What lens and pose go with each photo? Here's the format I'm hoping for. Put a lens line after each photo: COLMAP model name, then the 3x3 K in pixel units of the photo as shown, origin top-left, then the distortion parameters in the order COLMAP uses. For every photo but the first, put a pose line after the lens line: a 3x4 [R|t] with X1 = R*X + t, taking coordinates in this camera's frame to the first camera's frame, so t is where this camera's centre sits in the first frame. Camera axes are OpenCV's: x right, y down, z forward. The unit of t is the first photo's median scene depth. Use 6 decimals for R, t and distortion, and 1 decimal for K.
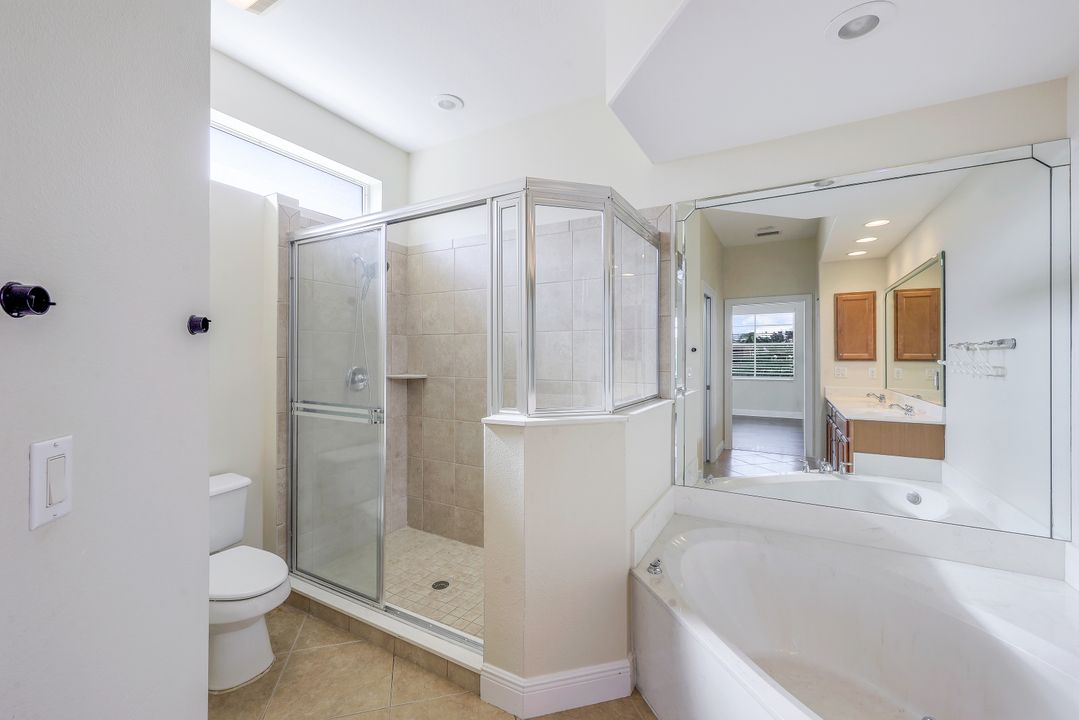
lens RADIAL K [[438.6, 0, 537.4], [0, 438.6, 353.4], [0, 0, 1]] dist [-0.001167, 0.000082]
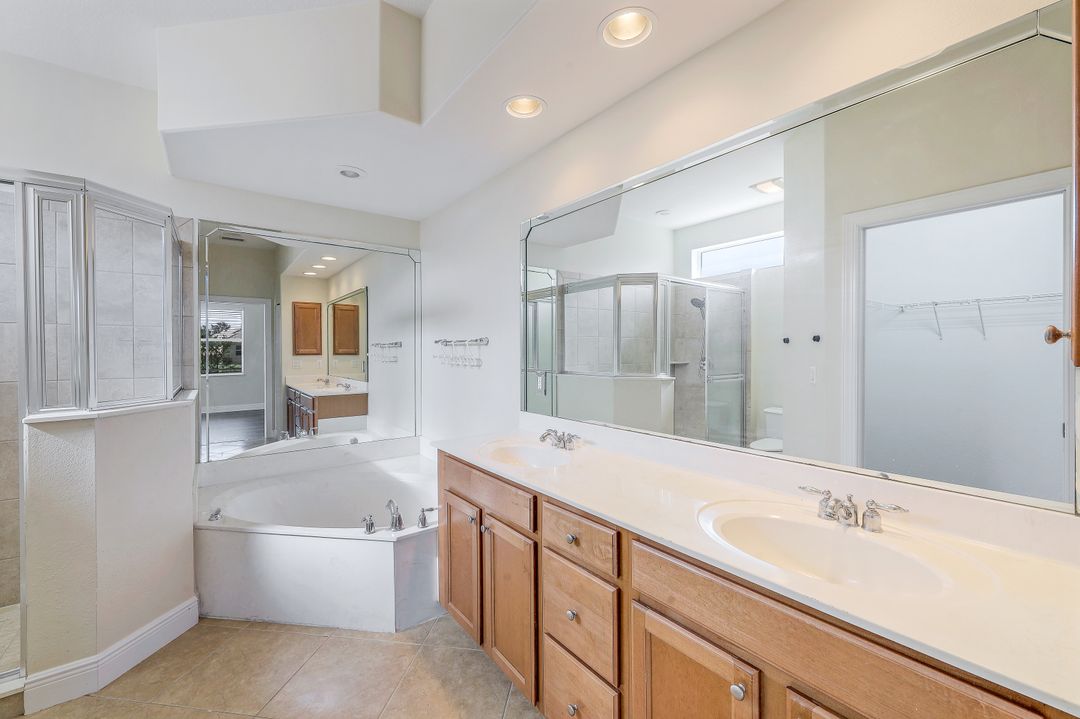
lens RADIAL K [[440.3, 0, 535.8], [0, 440.3, 352.8], [0, 0, 1]] dist [-0.002050, -0.000374]
pose [[0.398356, -0.007731, 0.917199, -0.268580], [-0.000184, 0.999964, 0.008508, -0.001034], [-0.917231, -0.003558, 0.398340, -0.187012]]
